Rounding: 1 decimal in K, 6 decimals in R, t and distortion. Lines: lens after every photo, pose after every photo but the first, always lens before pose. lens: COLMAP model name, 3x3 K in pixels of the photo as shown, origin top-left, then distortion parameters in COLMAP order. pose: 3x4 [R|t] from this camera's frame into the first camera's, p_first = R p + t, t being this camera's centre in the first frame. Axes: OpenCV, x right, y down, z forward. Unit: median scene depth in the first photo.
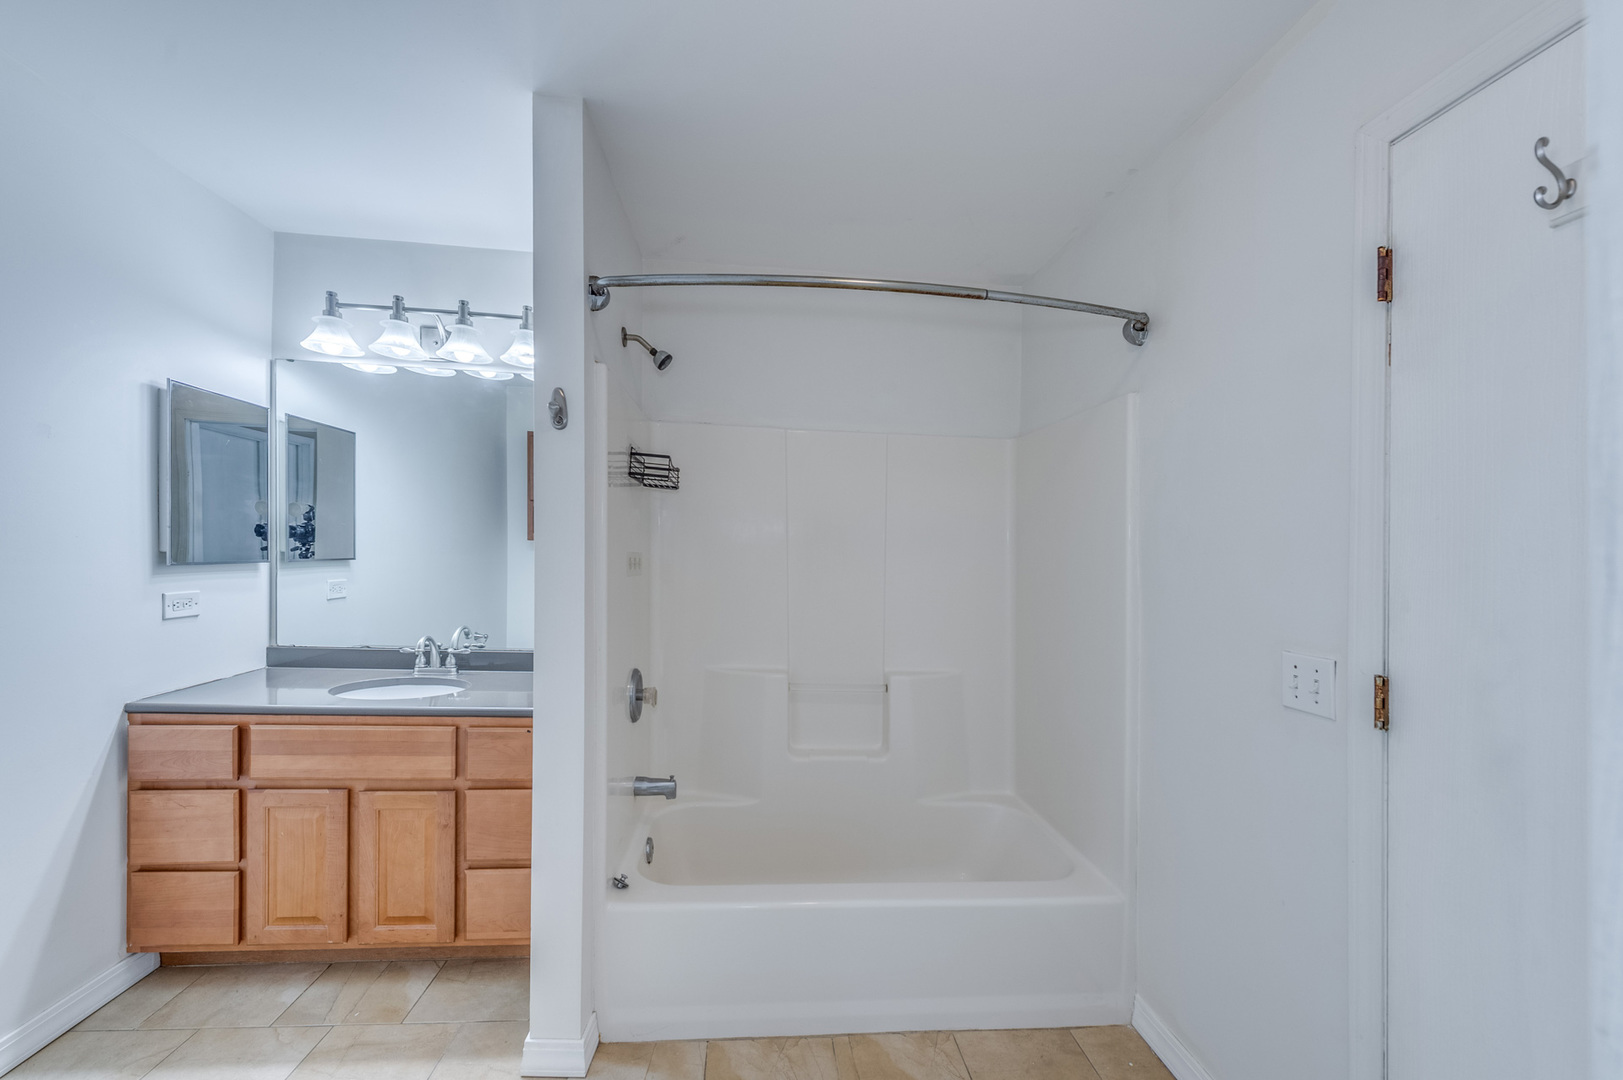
lens RADIAL K [[639.2, 0, 809.1], [0, 639.2, 544.4], [0, 0, 1]] dist [0.001710, -0.000356]
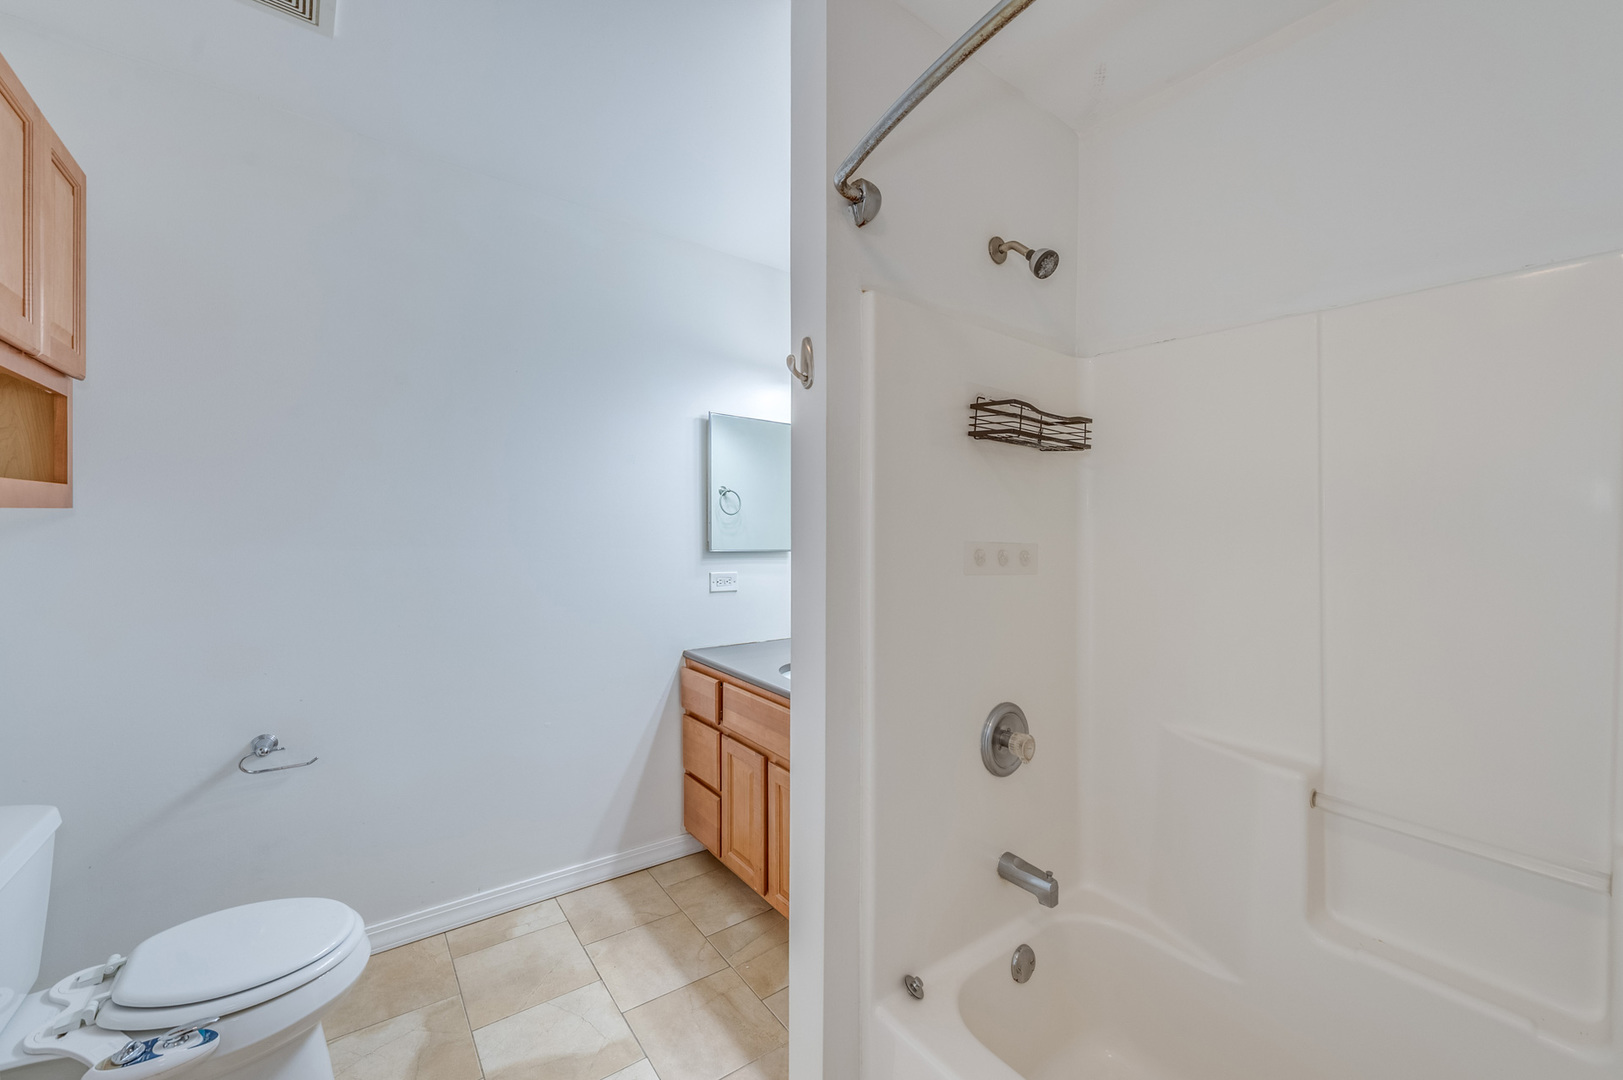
lens RADIAL K [[639.2, 0, 812.6], [0, 639.2, 545.0], [0, 0, 1]] dist [0.001710, -0.000356]
pose [[0.542732, 0.003096, -0.839900, 0.246027], [0.002333, 0.999984, 0.005194, 0.012812], [0.839903, -0.004778, 0.542716, 0.478156]]
